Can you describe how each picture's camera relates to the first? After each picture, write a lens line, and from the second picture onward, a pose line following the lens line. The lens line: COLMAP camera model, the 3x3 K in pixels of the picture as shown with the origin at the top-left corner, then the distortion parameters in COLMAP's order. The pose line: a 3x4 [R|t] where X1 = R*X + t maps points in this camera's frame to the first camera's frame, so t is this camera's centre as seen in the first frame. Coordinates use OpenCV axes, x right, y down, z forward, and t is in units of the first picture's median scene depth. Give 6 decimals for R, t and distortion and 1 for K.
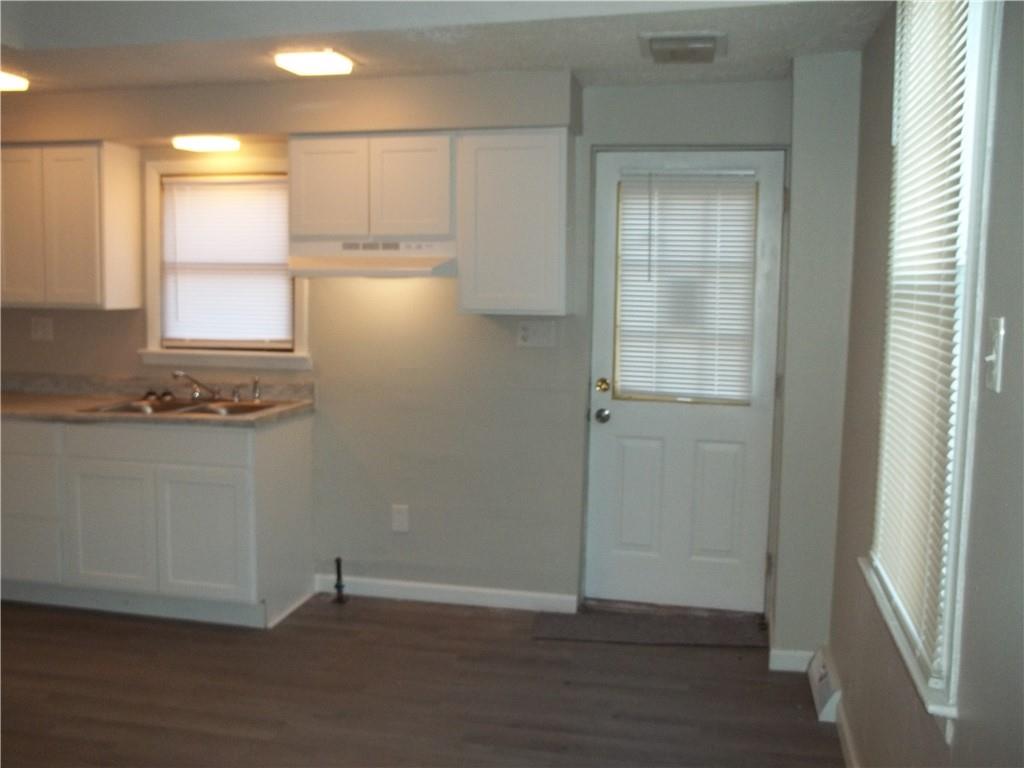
lens RADIAL K [[1007.8, 0, 512.0], [0, 1007.8, 384.0], [0, 0, 1]] dist [-0.066309, 0.000943]
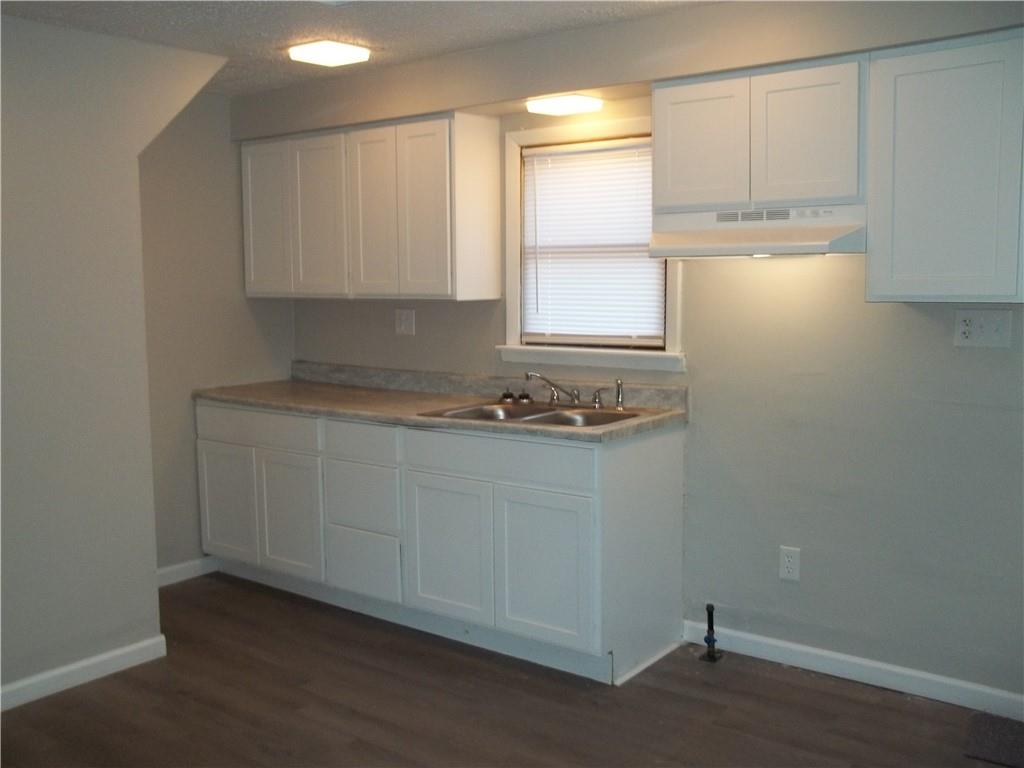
lens RADIAL K [[1010.6, 0, 512.0], [0, 1010.6, 384.0], [0, 0, 1]] dist [-0.044027, 0.024593]
pose [[0.904507, 0.022860, -0.425845, 0.024256], [-0.020043, 0.999738, 0.011095, -0.010942], [0.425987, -0.001501, 0.904728, 0.196409]]
